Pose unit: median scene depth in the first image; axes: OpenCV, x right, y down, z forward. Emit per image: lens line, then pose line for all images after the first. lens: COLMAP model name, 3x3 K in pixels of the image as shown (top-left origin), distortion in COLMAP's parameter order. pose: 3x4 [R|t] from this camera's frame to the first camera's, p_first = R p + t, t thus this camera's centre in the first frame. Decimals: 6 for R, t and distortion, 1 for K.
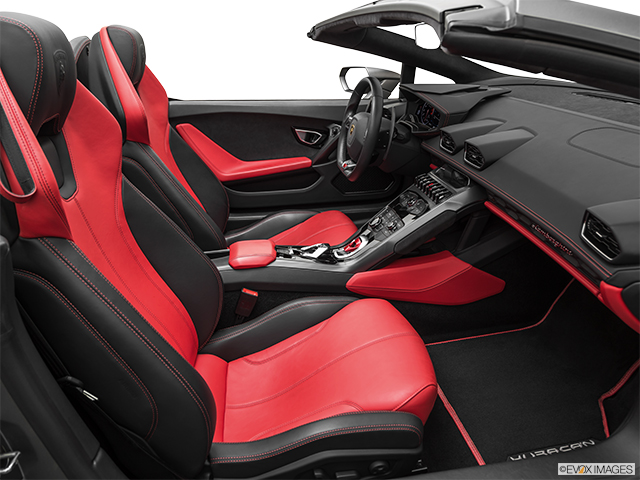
lens RADIAL K [[471.7, 0, 320.0], [0, 471.7, 240.0], [0, 0, 1]] dist [-0.011449, -0.000245]
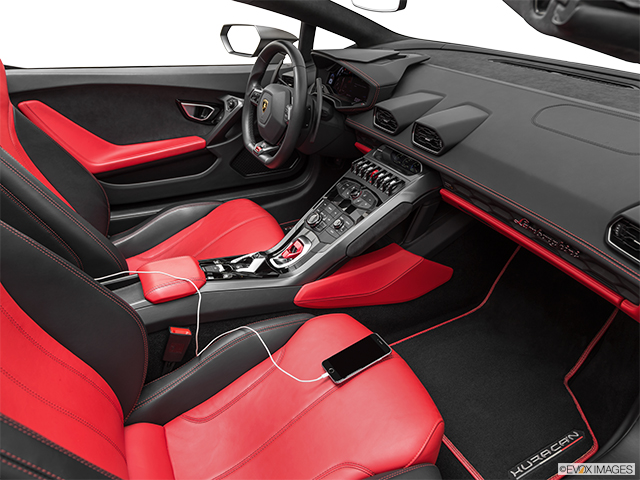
lens RADIAL K [[471.7, 0, 320.0], [0, 471.7, 240.0], [0, 0, 1]] dist [-0.011449, -0.000245]
pose [[0.949649, -0.112208, 0.292533, -0.126779], [0.085837, 0.991124, 0.101518, -0.086938], [-0.301327, -0.071297, 0.950852, 0.188310]]
